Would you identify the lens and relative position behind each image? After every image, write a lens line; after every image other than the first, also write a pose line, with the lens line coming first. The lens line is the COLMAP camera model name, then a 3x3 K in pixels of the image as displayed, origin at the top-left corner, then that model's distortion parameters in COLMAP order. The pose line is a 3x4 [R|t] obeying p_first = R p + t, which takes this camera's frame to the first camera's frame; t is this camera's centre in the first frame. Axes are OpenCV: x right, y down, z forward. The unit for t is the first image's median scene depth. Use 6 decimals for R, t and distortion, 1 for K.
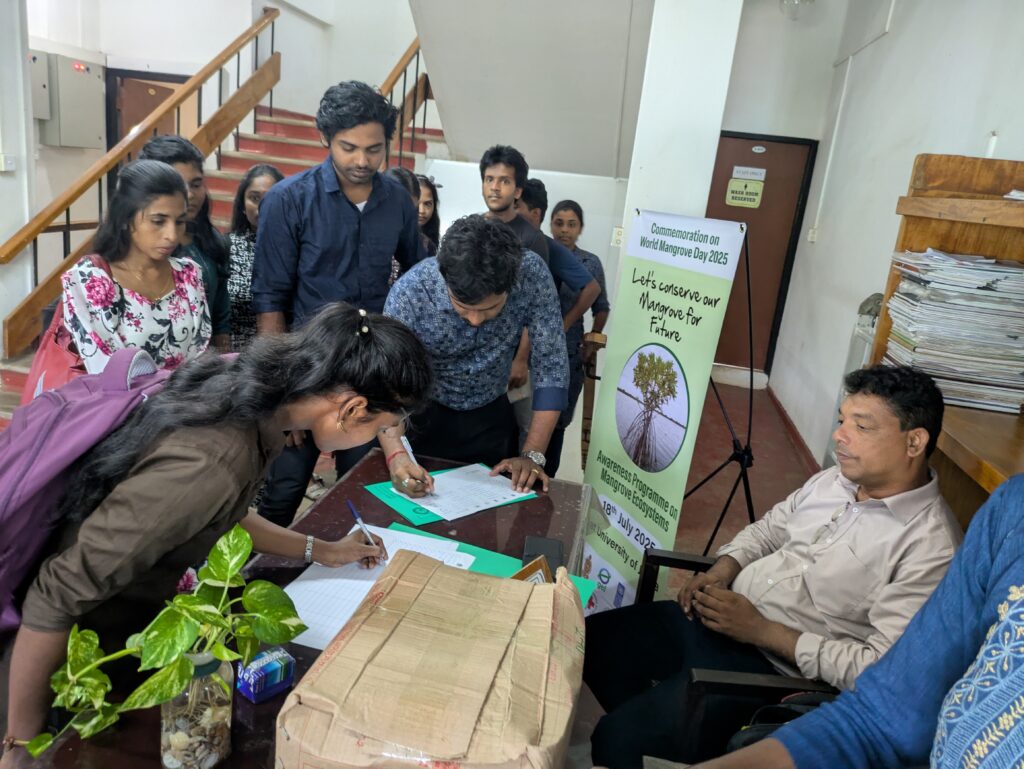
lens RADIAL K [[759.0, 0, 512.0], [0, 759.0, 384.5], [0, 0, 1]] dist [0.004836, 0.002190]
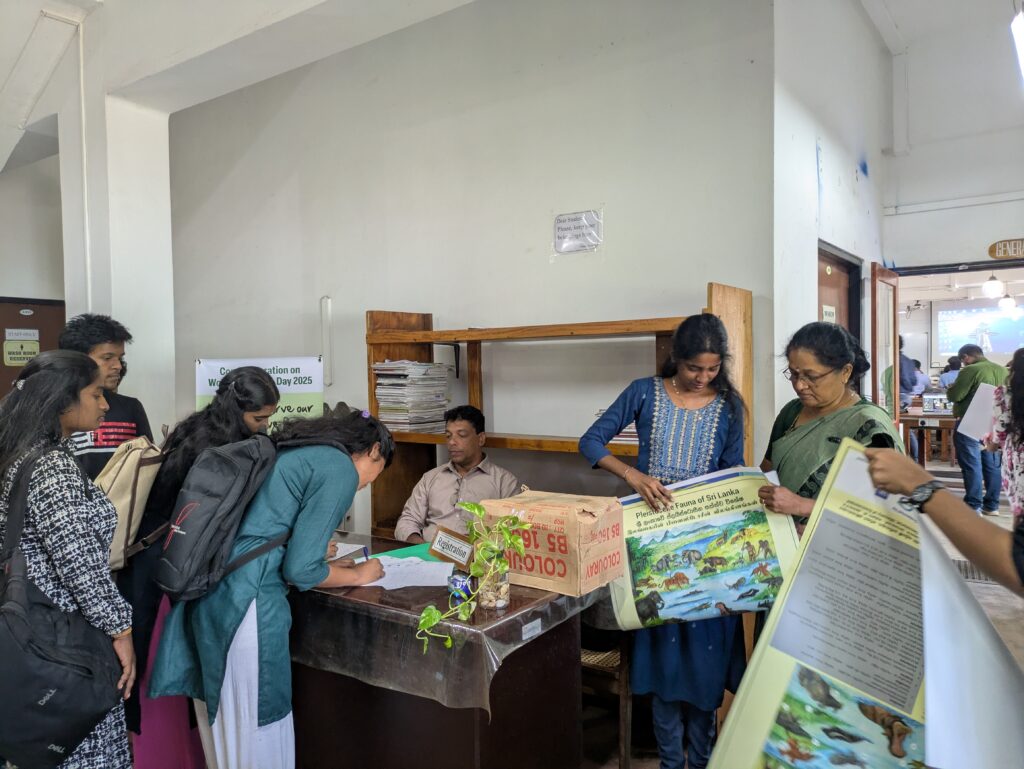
lens RADIAL K [[759.0, 0, 512.0], [0, 759.0, 384.5], [0, 0, 1]] dist [0.004836, 0.002190]
pose [[0.423965, -0.135919, 0.895422, -0.794793], [0.301400, 0.953496, 0.002028, -0.029075], [-0.854056, 0.269020, 0.445215, -0.043235]]
